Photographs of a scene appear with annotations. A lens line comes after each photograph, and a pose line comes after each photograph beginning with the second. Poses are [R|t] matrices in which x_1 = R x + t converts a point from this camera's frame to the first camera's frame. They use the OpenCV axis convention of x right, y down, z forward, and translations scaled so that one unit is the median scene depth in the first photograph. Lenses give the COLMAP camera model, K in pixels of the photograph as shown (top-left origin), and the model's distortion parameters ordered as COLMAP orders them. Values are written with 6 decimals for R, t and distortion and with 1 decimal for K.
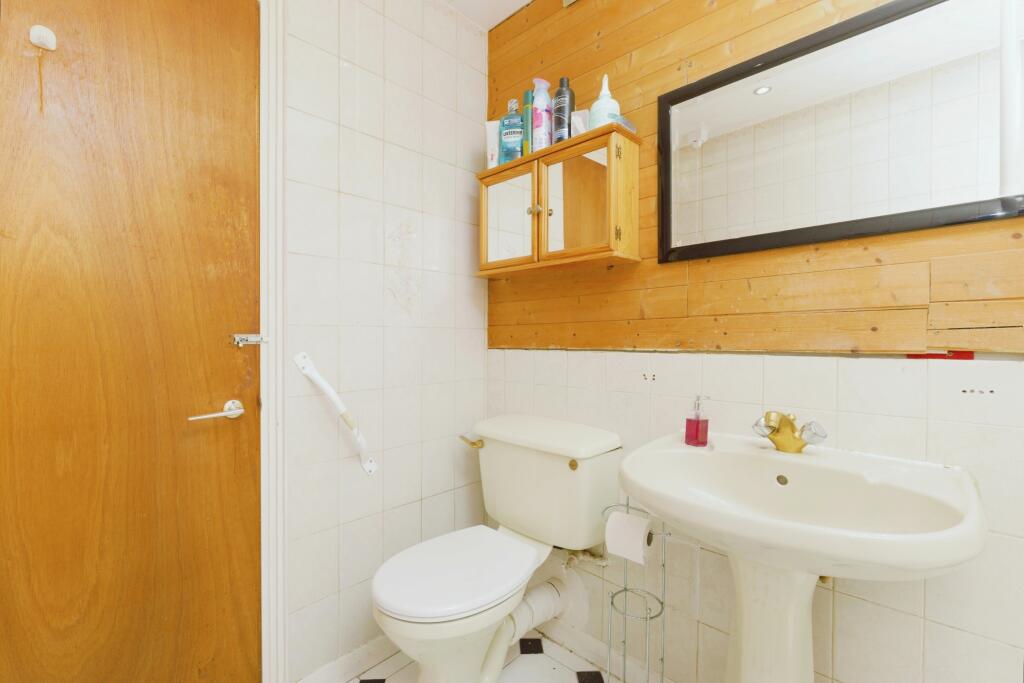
lens RADIAL K [[476.0, 0, 511.5], [0, 476.0, 345.6], [0, 0, 1]] dist [-0.003350, -0.000027]
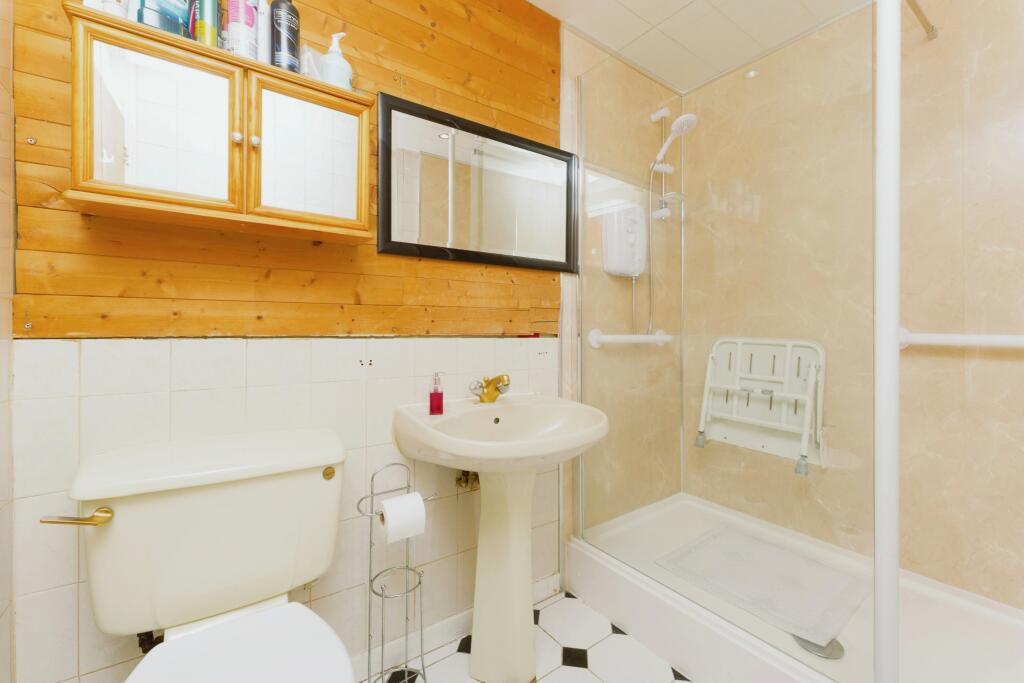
lens RADIAL K [[424.5, 0, 511.6], [0, 424.5, 333.8], [0, 0, 1]] dist [-0.010189, 0.000446]
pose [[0.155820, -0.011119, 0.987723, -0.601807], [0.001551, 0.999938, 0.011012, -0.004624], [-0.987784, -0.000184, 0.155827, 0.606717]]
